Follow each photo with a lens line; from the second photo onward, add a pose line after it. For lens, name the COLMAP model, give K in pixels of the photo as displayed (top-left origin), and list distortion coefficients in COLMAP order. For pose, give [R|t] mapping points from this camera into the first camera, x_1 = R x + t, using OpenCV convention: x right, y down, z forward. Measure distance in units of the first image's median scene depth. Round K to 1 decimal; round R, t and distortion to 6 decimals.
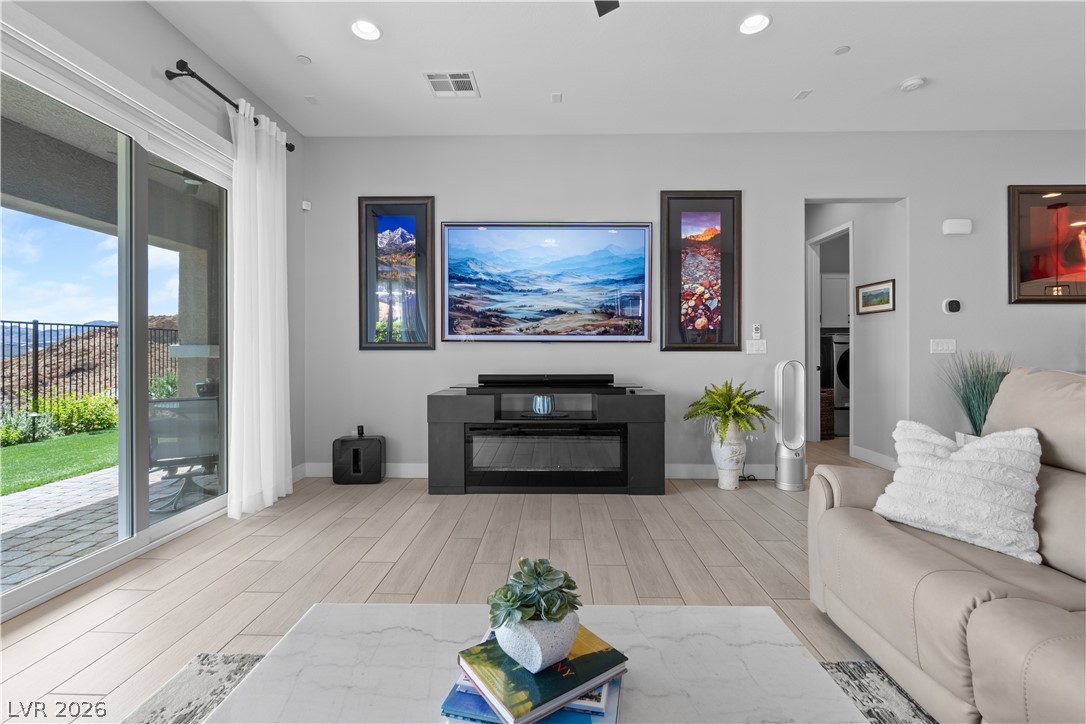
lens RADIAL K [[476.0, 0, 543.3], [0, 476.0, 350.0], [0, 0, 1]] dist [-0.002499, 0.000075]
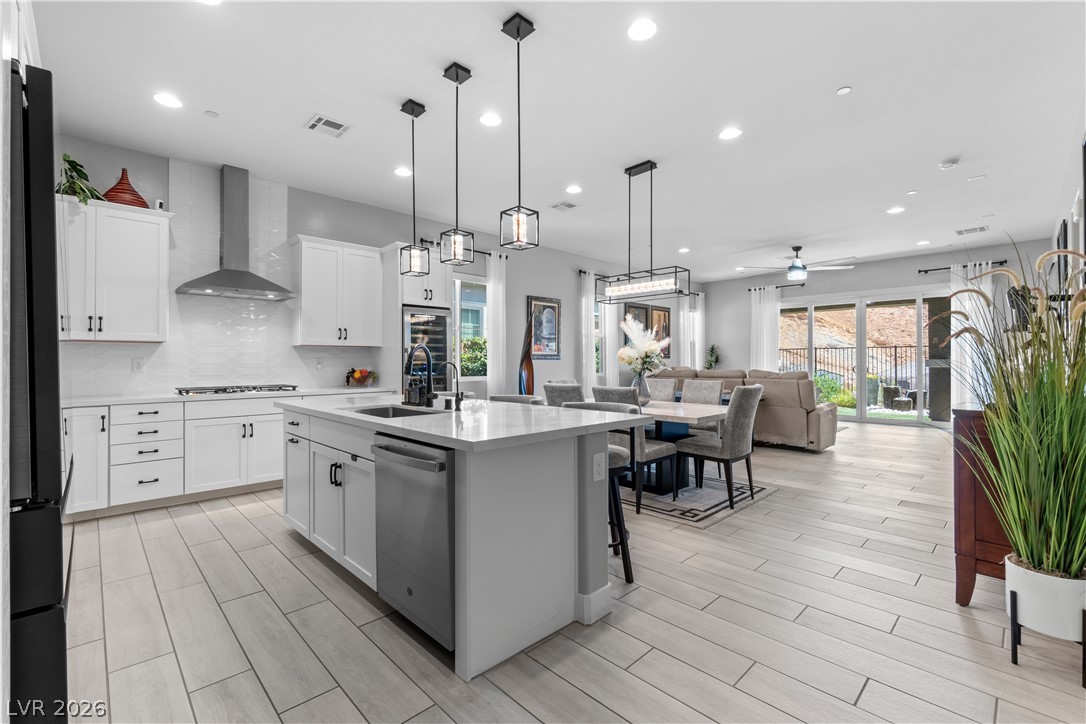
lens RADIAL K [[472.1, 0, 541.4], [0, 472.1, 359.6], [0, 0, 1]] dist [-0.002746, 0.000143]
pose [[-0.701608, 0.000025, -0.712563, 2.035035], [0.005815, 0.999967, -0.005691, -0.012969], [0.712539, -0.008137, -0.701585, 0.897571]]
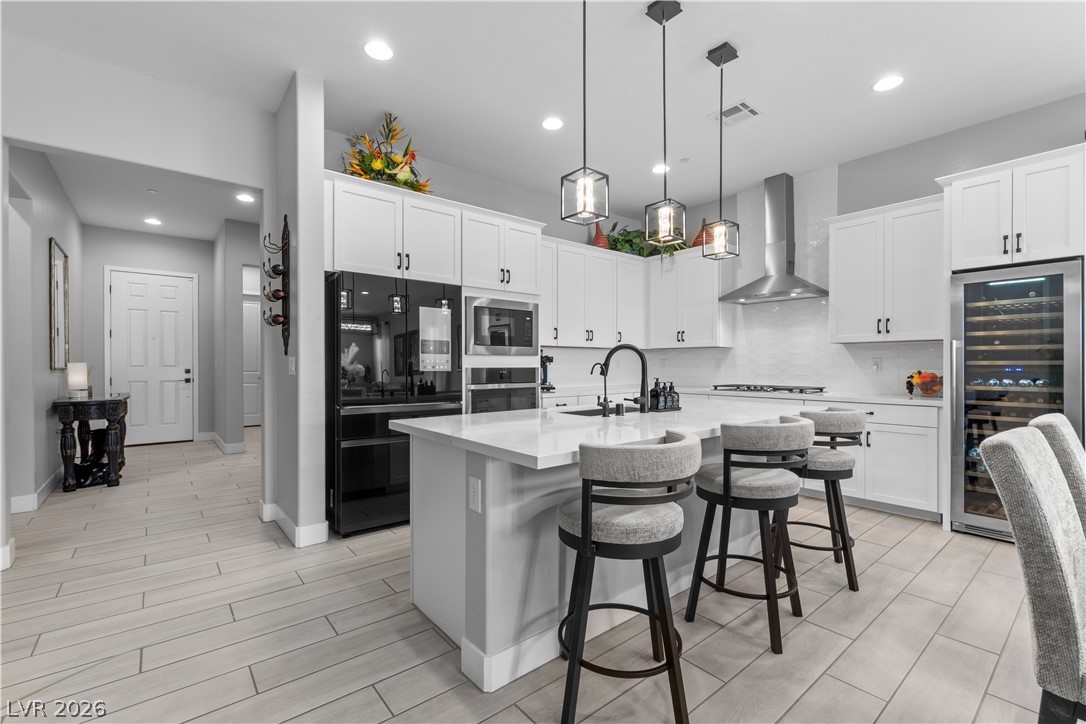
lens RADIAL K [[473.7, 0, 541.3], [0, 473.7, 366.1], [0, 0, 1]] dist [-0.003138, -0.000100]
pose [[-0.652353, -0.000566, 0.757915, 1.261615], [0.000154, 1.000000, 0.000880, -0.010657], [-0.757915, 0.000691, -0.652353, 0.804499]]
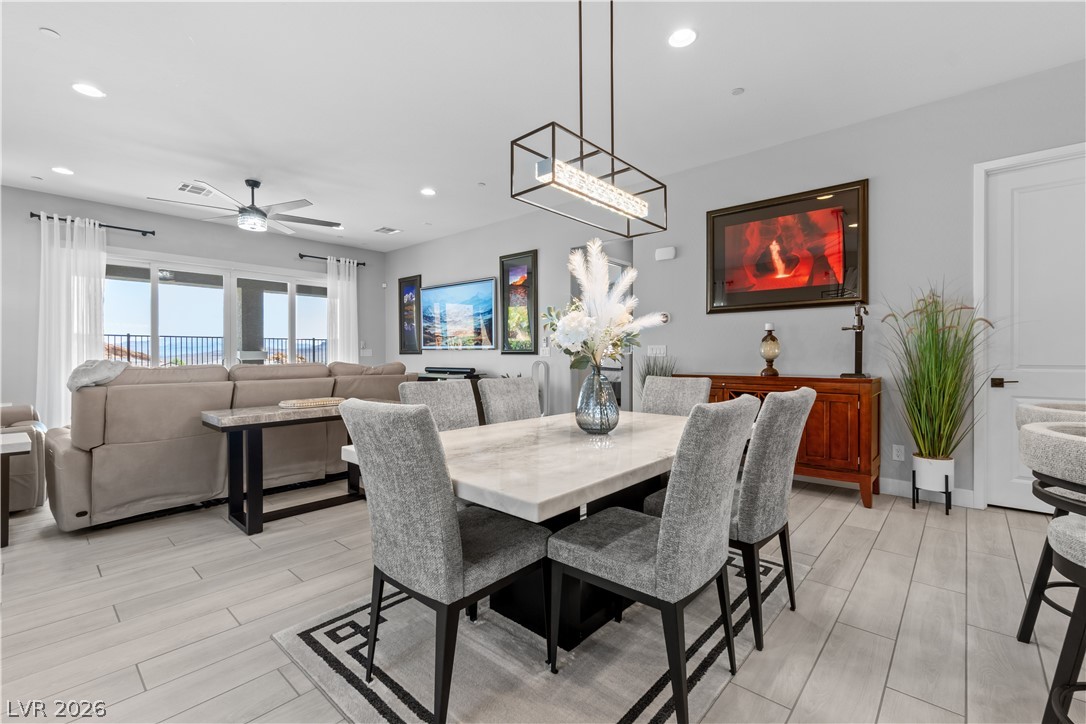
lens RADIAL K [[471.2, 0, 542.5], [0, 471.2, 356.6], [0, 0, 1]] dist [-0.004851, 0.000800]
pose [[0.761271, 0.002676, -0.648428, 1.405551], [0.001919, 0.999978, 0.006380, -0.001429], [0.648431, -0.006101, 0.761249, -0.136244]]
